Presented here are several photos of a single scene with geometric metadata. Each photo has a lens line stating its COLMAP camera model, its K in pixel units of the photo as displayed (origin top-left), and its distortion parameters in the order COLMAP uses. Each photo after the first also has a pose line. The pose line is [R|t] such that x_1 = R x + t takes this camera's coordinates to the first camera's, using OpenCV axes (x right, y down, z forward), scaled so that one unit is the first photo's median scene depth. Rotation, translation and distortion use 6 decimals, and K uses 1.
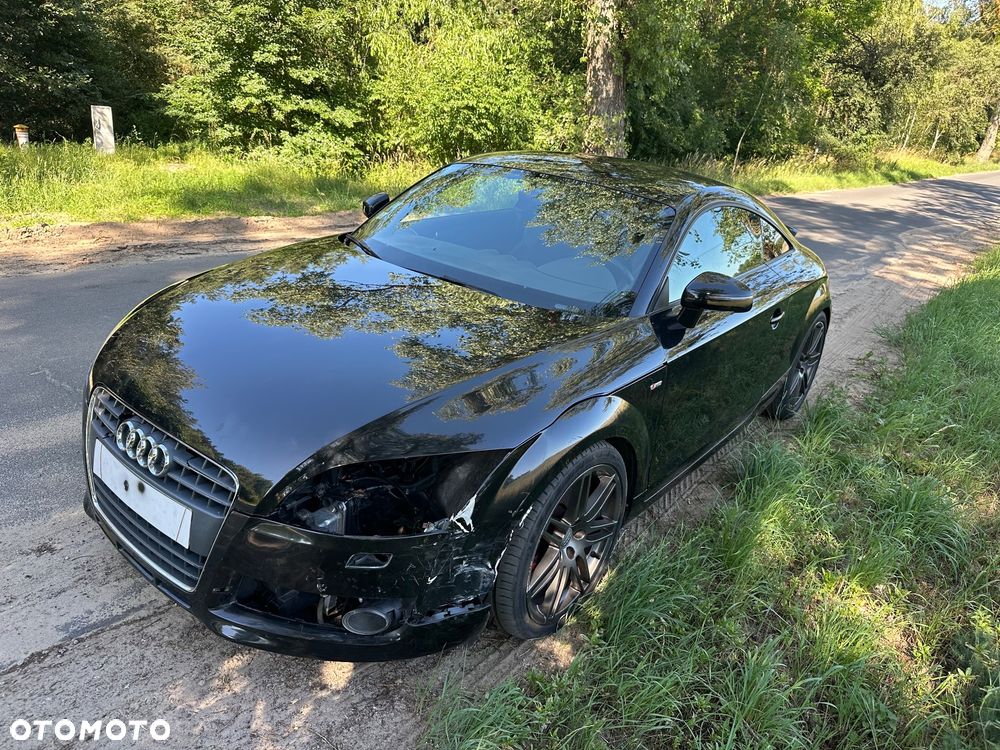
lens RADIAL K [[730.5, 0, 484.5], [0, 730.5, 388.4], [0, 0, 1]] dist [-0.004933, -0.002257]
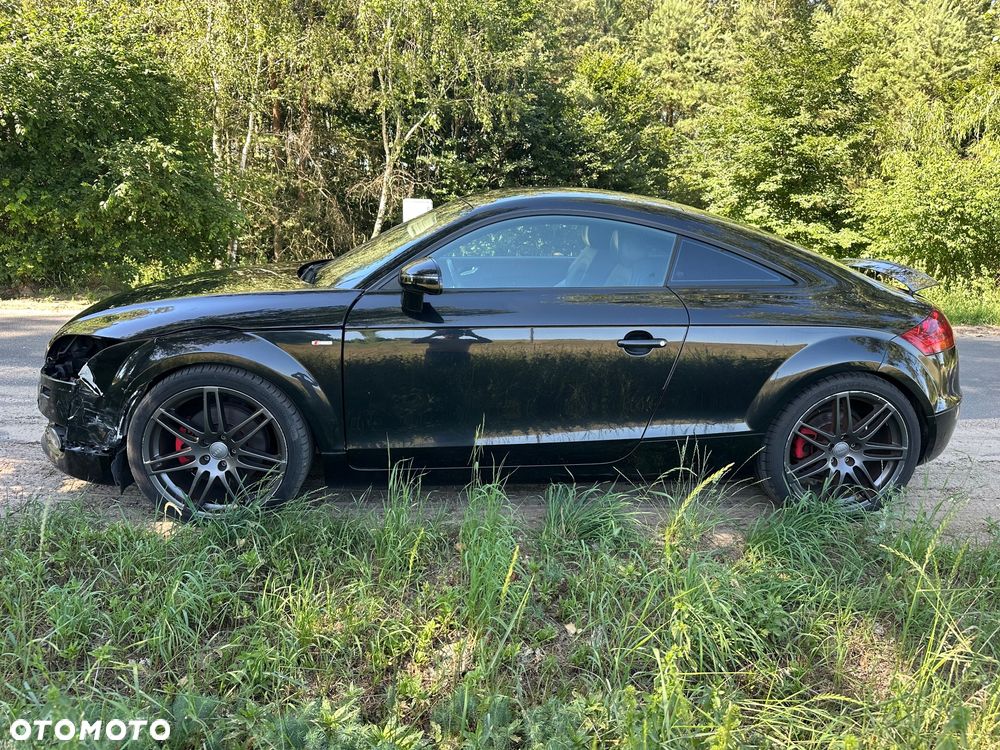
lens RADIAL K [[728.8, 0, 501.5], [0, 728.8, 380.2], [0, 0, 1]] dist [0.028270, -0.050063]
pose [[0.675219, 0.089625, -0.732152, 0.900536], [-0.241412, 0.964776, -0.104537, 0.073340], [0.696994, 0.247336, 0.673071, 0.330504]]
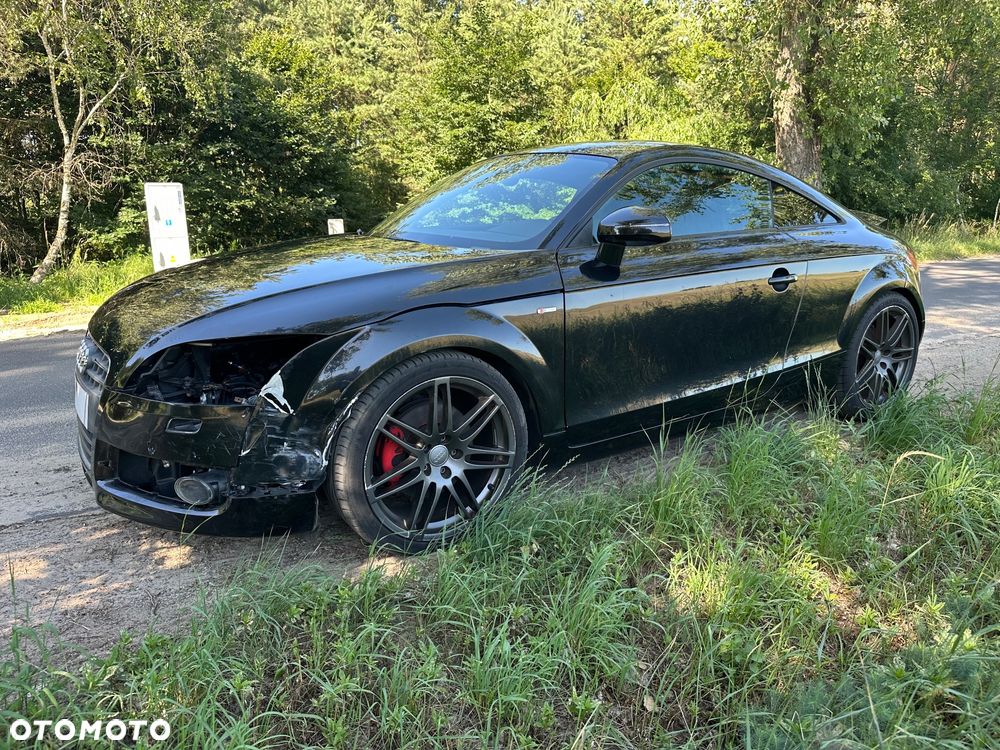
lens RADIAL K [[712.3, 0, 499.6], [0, 712.3, 378.6], [0, 0, 1]] dist [0.095690, -0.185242]
pose [[0.944200, -0.029517, -0.328048, 0.353098], [-0.024114, 0.987109, -0.158223, 0.174876], [0.328489, 0.157305, 0.931316, 0.069157]]
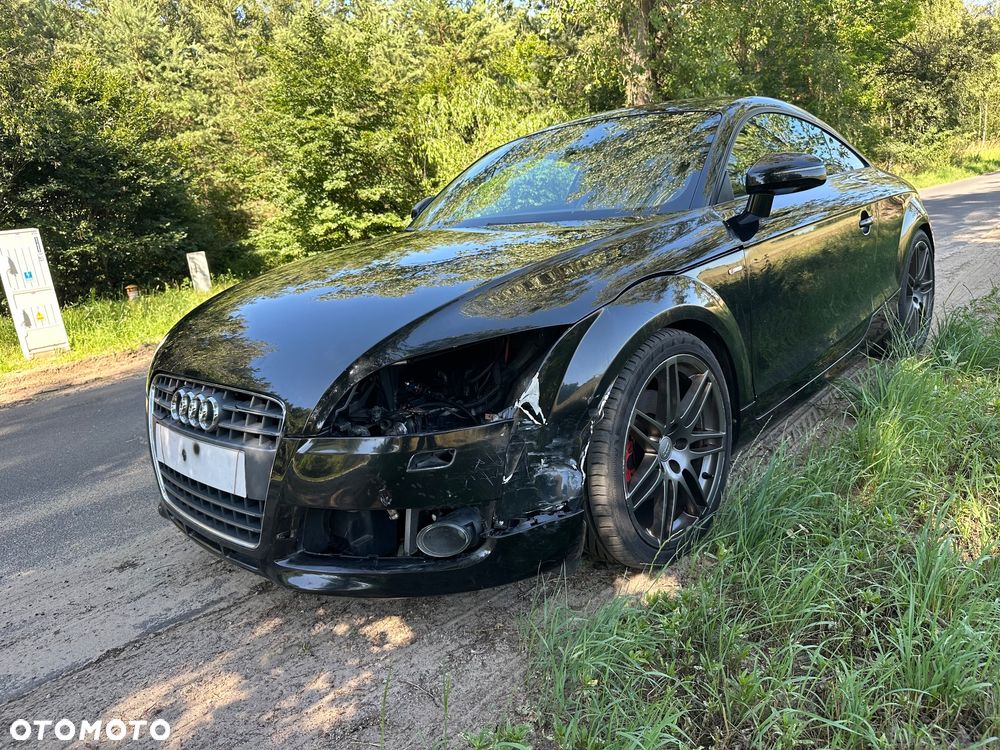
lens RADIAL K [[728.6, 0, 494.8], [0, 728.6, 376.9], [0, 0, 1]] dist [-0.003639, -0.005723]
pose [[0.973947, -0.191998, -0.120683, 0.023892], [0.171105, 0.971410, -0.164576, 0.158782], [0.148831, 0.139639, 0.978954, 0.070091]]
